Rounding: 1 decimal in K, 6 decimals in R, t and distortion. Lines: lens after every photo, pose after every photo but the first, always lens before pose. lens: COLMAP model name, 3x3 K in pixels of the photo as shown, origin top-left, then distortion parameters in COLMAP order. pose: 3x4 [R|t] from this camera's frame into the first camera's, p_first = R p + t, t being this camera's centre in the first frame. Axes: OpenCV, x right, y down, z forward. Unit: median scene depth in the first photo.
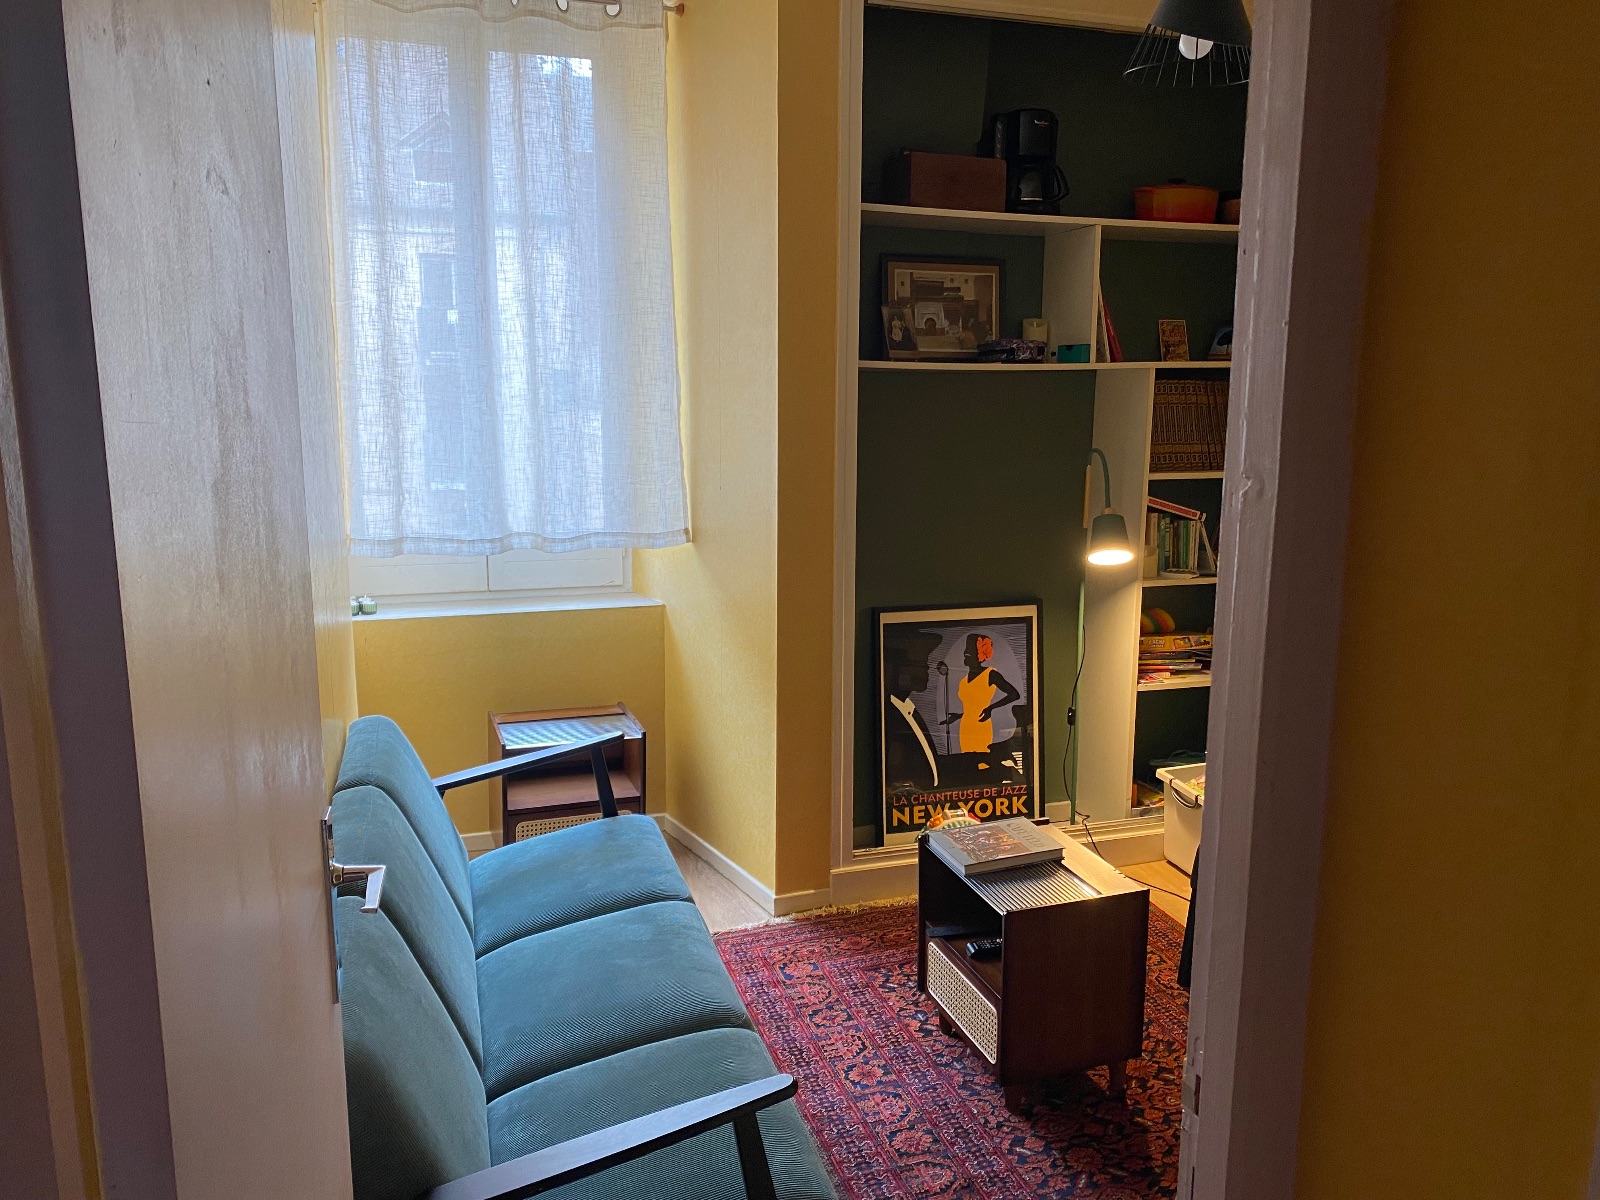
lens RADIAL K [[1190.5, 0, 807.4], [0, 1190.5, 595.7], [0, 0, 1]] dist [0.013261, -0.023545]
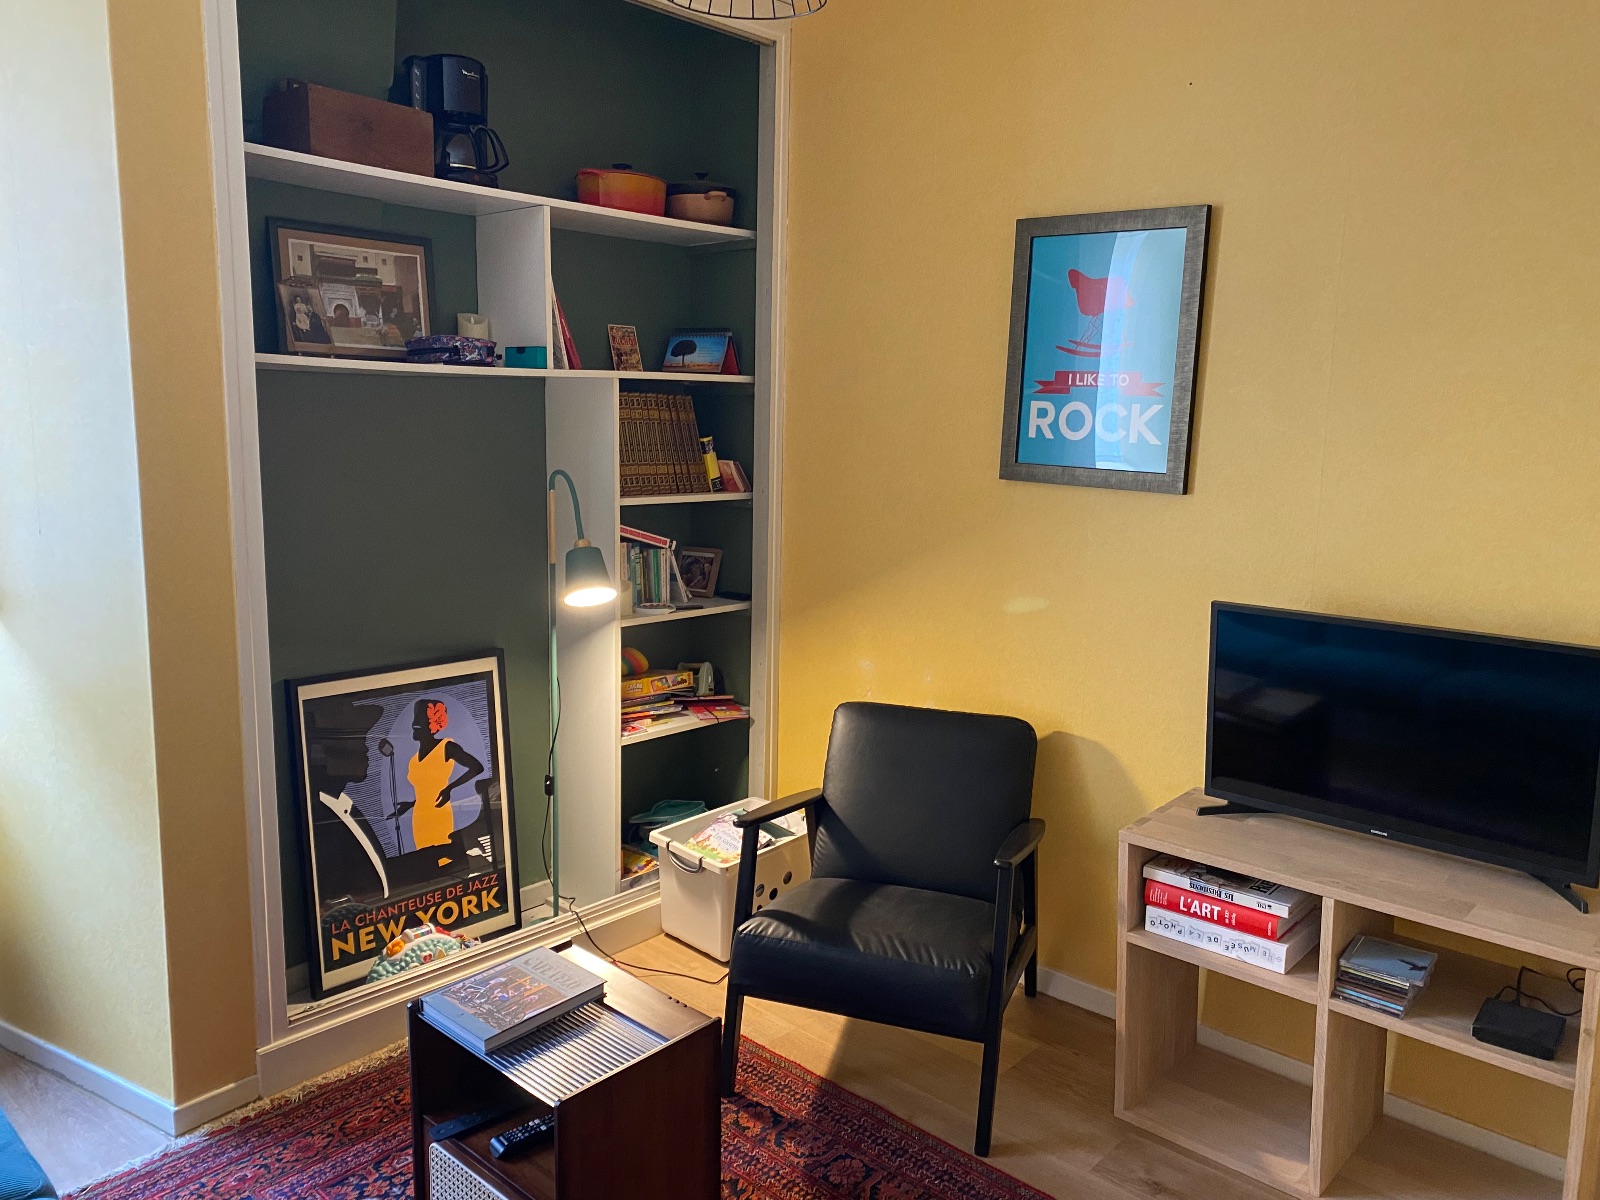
lens RADIAL K [[1190.5, 0, 807.4], [0, 1190.5, 595.7], [0, 0, 1]] dist [0.013261, -0.023545]
pose [[0.867056, -0.058092, 0.494813, -0.029929], [0.063932, 0.997941, 0.005132, -0.026225], [-0.494092, 0.027185, 0.868984, 0.171851]]
